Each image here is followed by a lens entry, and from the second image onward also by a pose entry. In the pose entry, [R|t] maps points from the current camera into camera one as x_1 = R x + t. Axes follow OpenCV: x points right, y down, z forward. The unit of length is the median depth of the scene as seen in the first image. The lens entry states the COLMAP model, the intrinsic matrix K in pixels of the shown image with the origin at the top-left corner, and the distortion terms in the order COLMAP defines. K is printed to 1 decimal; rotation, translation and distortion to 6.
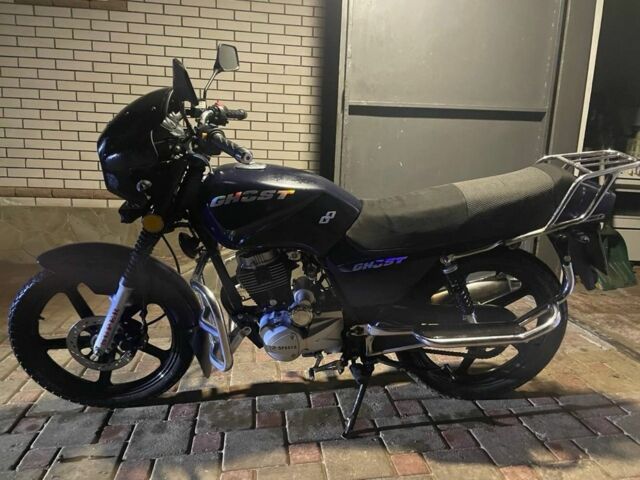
lens RADIAL K [[481.6, 0, 323.9], [0, 481.6, 240.0], [0, 0, 1]] dist [0.082603, -0.117961]
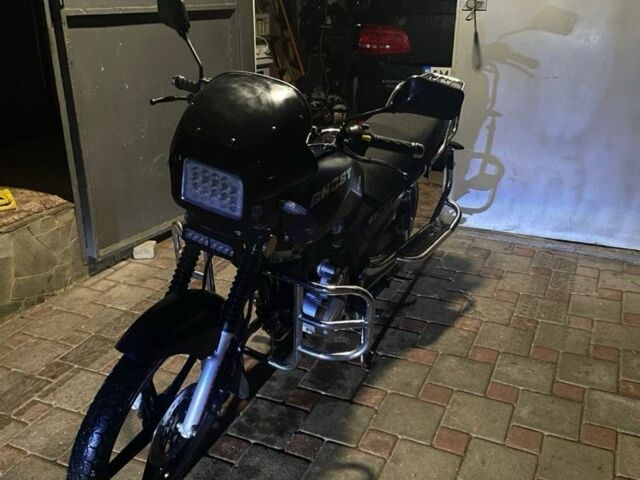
lens RADIAL K [[641.2, 0, 316.9], [0, 641.2, 238.3], [0, 0, 1]] dist [0.094503, -0.137699]
pose [[0.543164, -0.338073, 0.768557, -0.977012], [0.179903, 0.940957, 0.286765, -0.296913], [-0.820127, -0.017495, 0.571914, 0.246315]]
